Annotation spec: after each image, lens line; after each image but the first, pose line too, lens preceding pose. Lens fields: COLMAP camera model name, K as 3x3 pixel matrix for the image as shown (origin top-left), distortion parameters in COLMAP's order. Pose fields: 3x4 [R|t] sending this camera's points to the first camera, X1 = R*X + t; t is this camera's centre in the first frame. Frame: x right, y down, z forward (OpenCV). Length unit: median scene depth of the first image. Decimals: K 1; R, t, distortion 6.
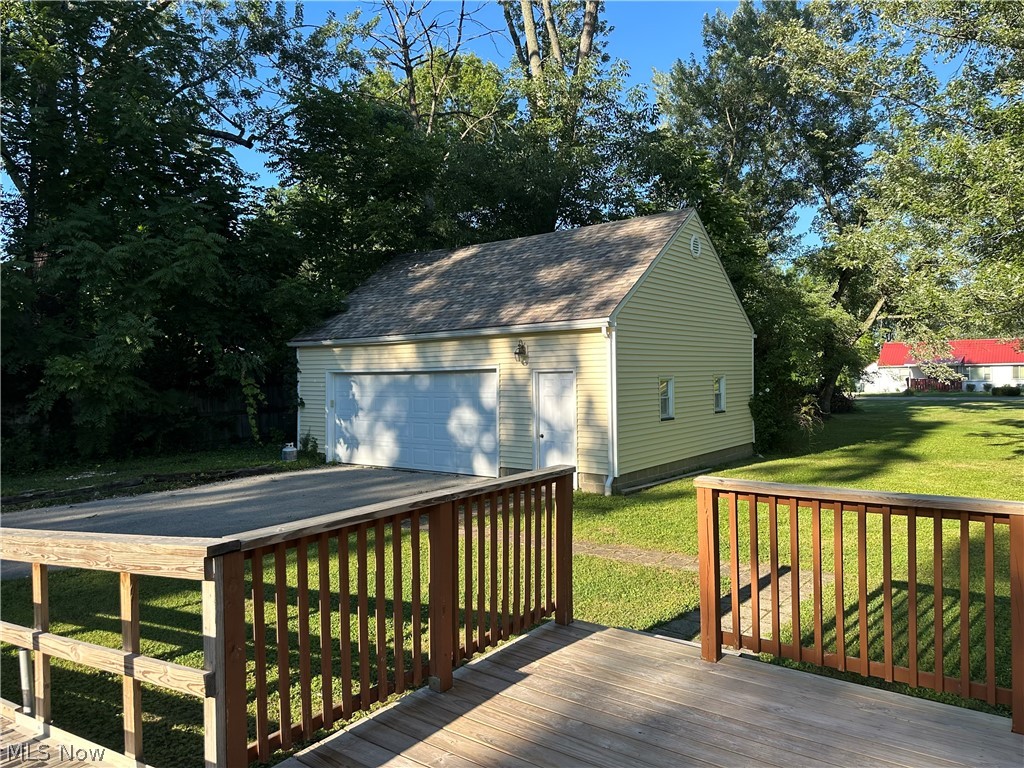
lens RADIAL K [[713.3, 0, 513.0], [0, 713.3, 381.5], [0, 0, 1]] dist [0.021440, -0.016066]
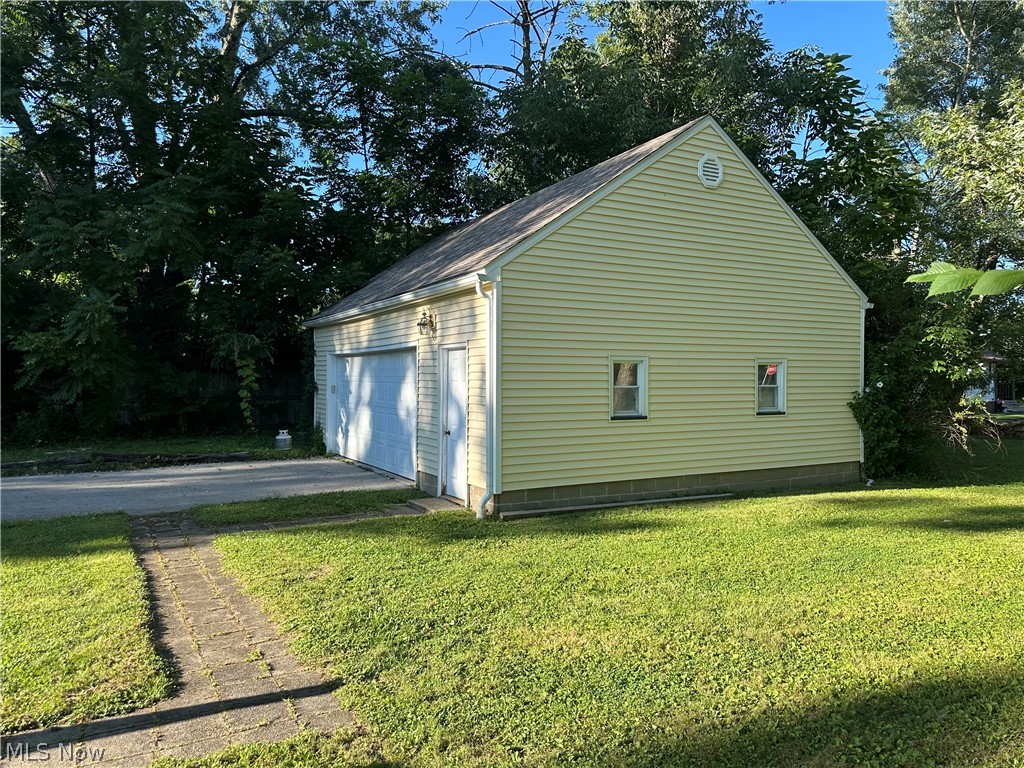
lens RADIAL K [[713.3, 0, 511.9], [0, 713.3, 387.0], [0, 0, 1]] dist [0.021440, -0.016066]
pose [[0.922589, 0.022890, -0.385105, 0.316376], [-0.019657, 0.999731, 0.012331, 0.013269], [0.385283, -0.003806, 0.922790, 0.260305]]
